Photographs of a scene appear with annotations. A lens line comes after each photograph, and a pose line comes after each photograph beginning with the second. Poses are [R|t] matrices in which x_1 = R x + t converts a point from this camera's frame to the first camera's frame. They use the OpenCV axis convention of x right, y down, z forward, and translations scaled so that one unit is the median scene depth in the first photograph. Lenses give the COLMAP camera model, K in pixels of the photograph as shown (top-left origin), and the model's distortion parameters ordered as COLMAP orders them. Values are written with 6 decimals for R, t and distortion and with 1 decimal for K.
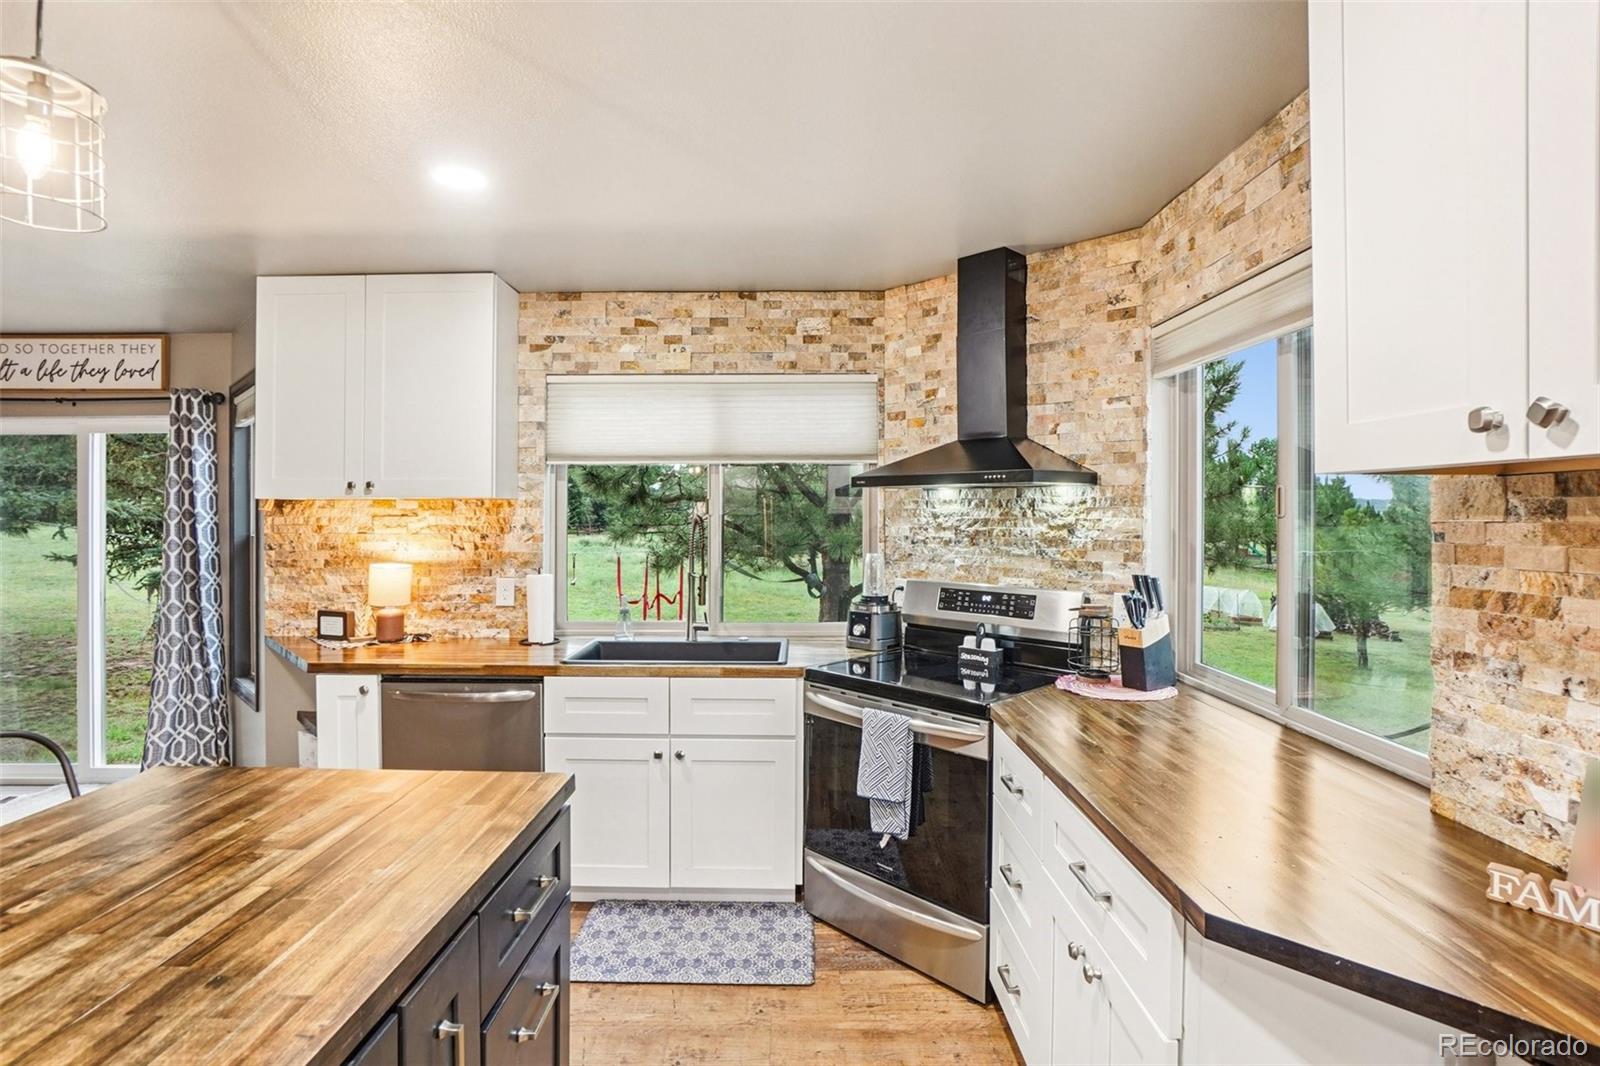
lens RADIAL K [[721.7, 0, 800.0], [0, 721.7, 533.0], [0, 0, 1]] dist [-0.041163, 0.018474]
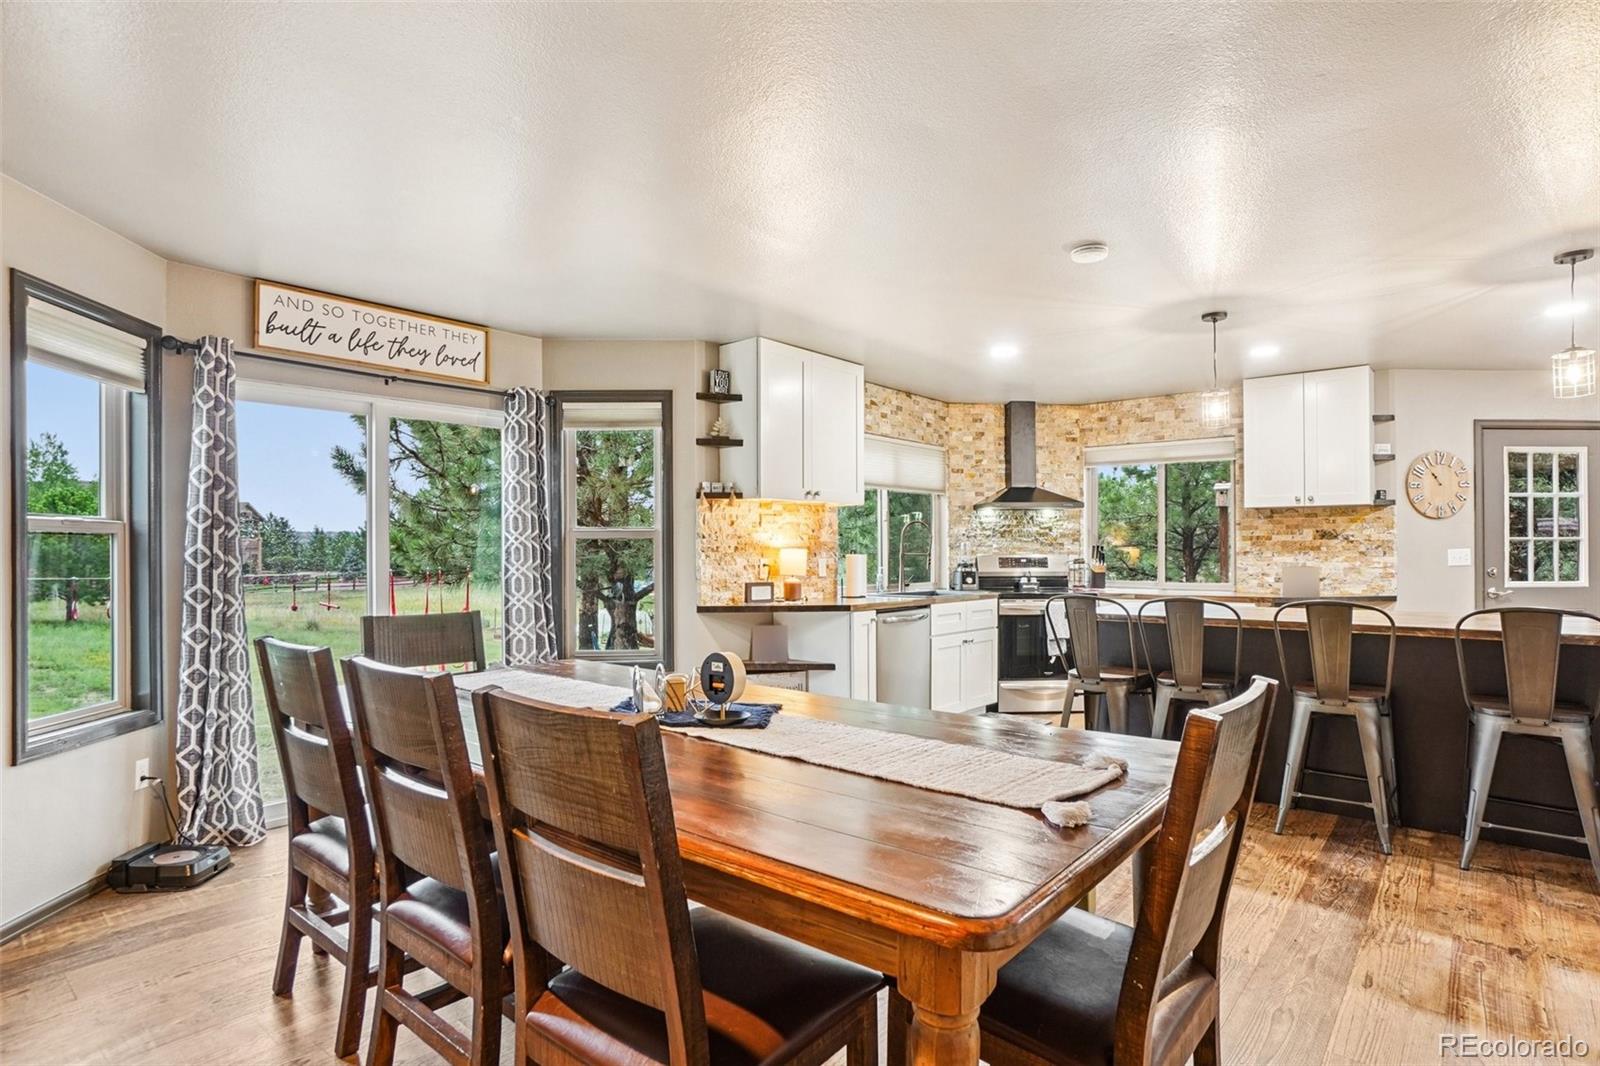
lens RADIAL K [[732.2, 0, 800.3], [0, 732.2, 563.1], [0, 0, 1]] dist [0.000127, -0.000024]
pose [[0.694124, -0.016861, 0.719658, -1.606255], [0.019202, 0.999804, 0.004904, 0.066340], [-0.719600, 0.010415, 0.694311, -0.045510]]
